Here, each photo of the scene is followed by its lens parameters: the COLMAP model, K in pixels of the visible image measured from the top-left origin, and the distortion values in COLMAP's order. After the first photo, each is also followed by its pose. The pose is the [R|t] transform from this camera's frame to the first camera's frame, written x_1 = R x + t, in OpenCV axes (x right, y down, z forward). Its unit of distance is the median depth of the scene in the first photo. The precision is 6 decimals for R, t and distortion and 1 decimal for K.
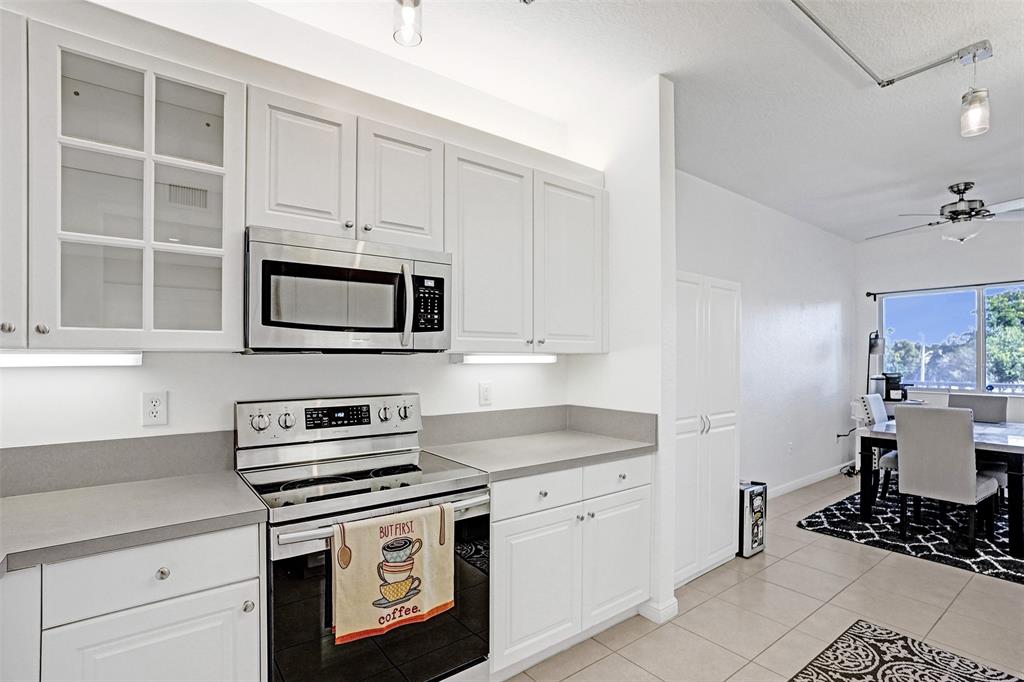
lens RADIAL K [[490.3, 0, 509.5], [0, 490.3, 357.4], [0, 0, 1]] dist [-0.058385, 0.026657]
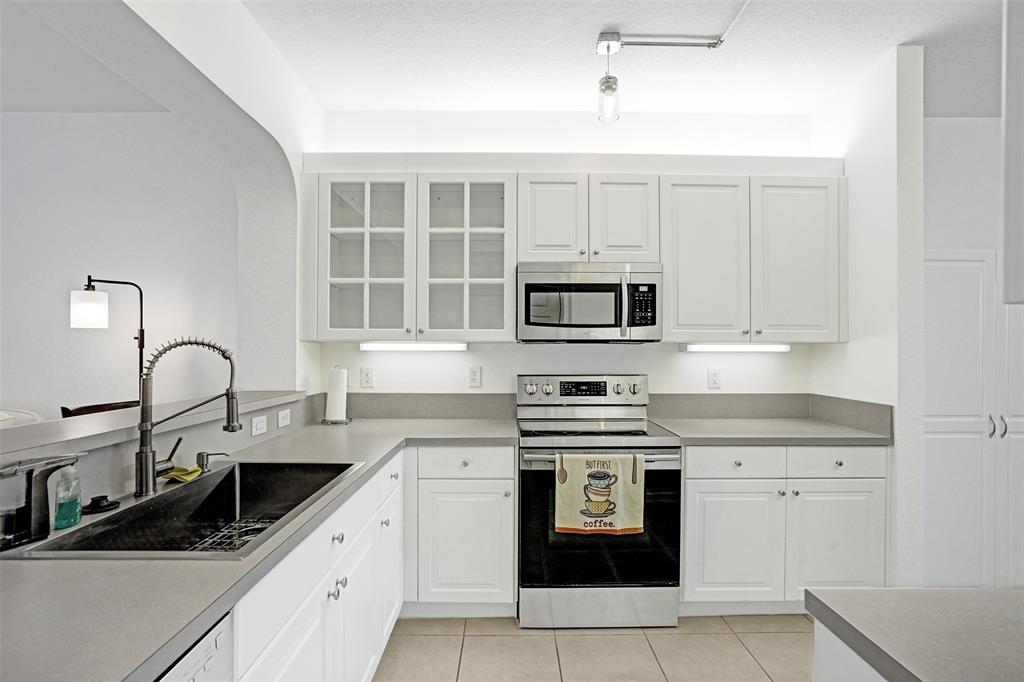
lens RADIAL K [[487.7, 0, 513.9], [0, 487.7, 344.9], [0, 0, 1]] dist [-0.053973, 0.025591]
pose [[0.801062, -0.001154, -0.598581, 0.343126], [-0.002794, 0.999980, -0.005666, 0.005877], [0.598575, 0.006211, 0.801042, -0.245218]]
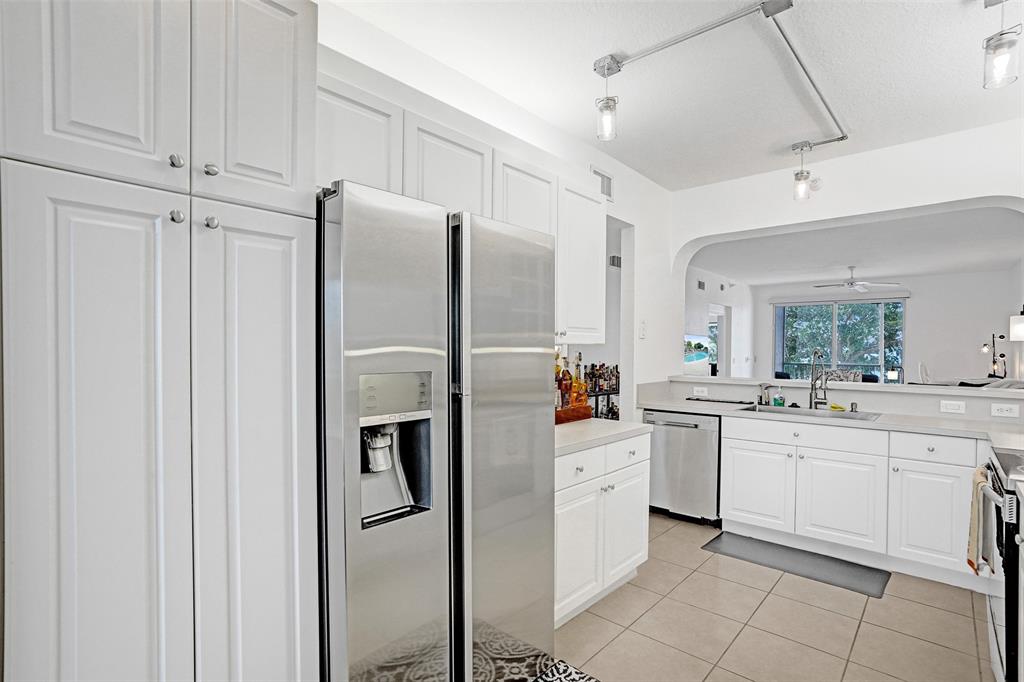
lens RADIAL K [[487.7, 0, 513.9], [0, 487.7, 344.9], [0, 0, 1]] dist [-0.053973, 0.025591]
pose [[-0.980787, -0.005666, -0.195002, 0.993280], [-0.003948, 0.999950, -0.009197, -0.002961], [0.195044, -0.008251, -0.980760, 1.604850]]
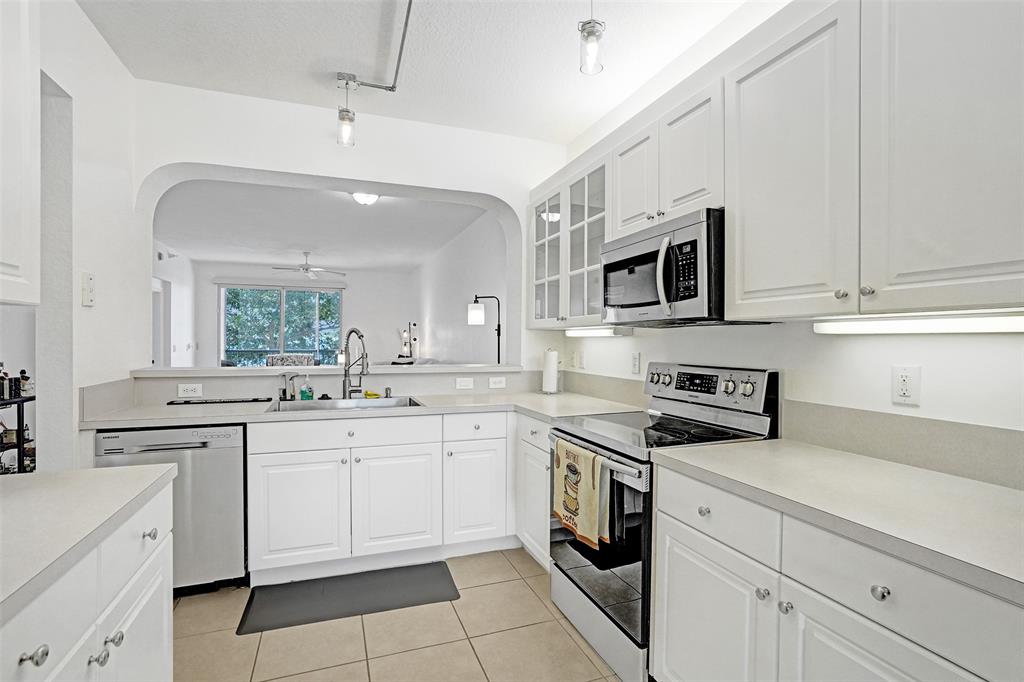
lens RADIAL K [[487.7, 0, 513.9], [0, 487.7, 344.9], [0, 0, 1]] dist [-0.053973, 0.025591]
pose [[-0.275914, 0.010477, -0.961125, 0.867120], [-0.002153, 0.999931, 0.011518, 0.026657], [0.961180, 0.005248, -0.275873, 0.969047]]
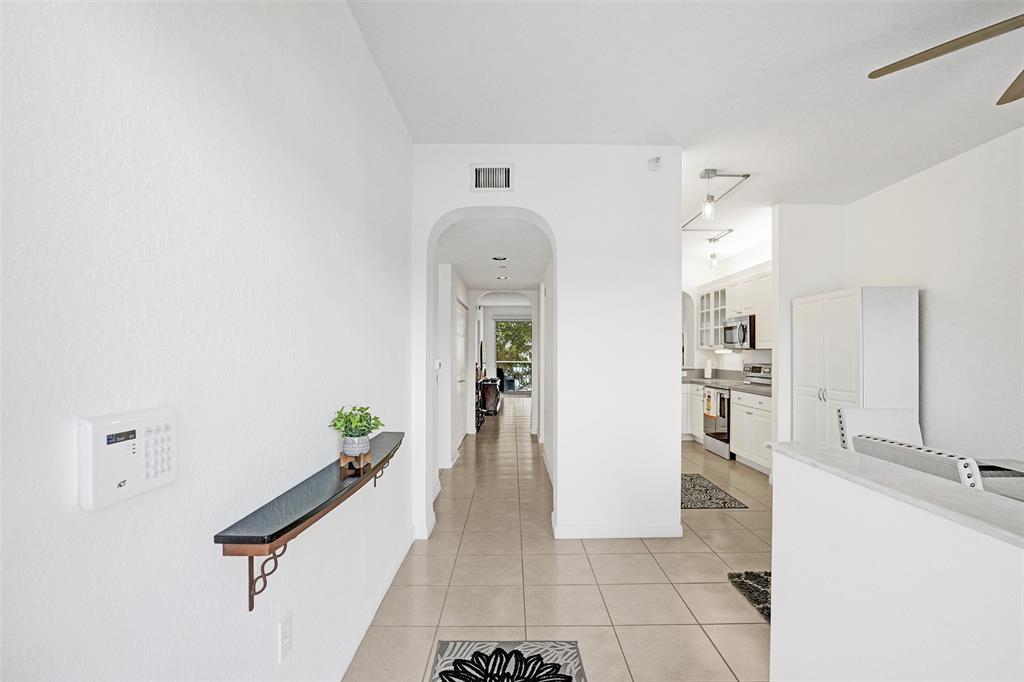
lens RADIAL K [[487.7, 0, 513.9], [0, 487.7, 344.9], [0, 0, 1]] dist [-0.053973, 0.025591]
pose [[-0.598856, -0.014492, -0.800725, 3.279887], [-0.000226, 0.999839, -0.017927, 0.019514], [0.800856, -0.010554, -0.598763, 1.720435]]
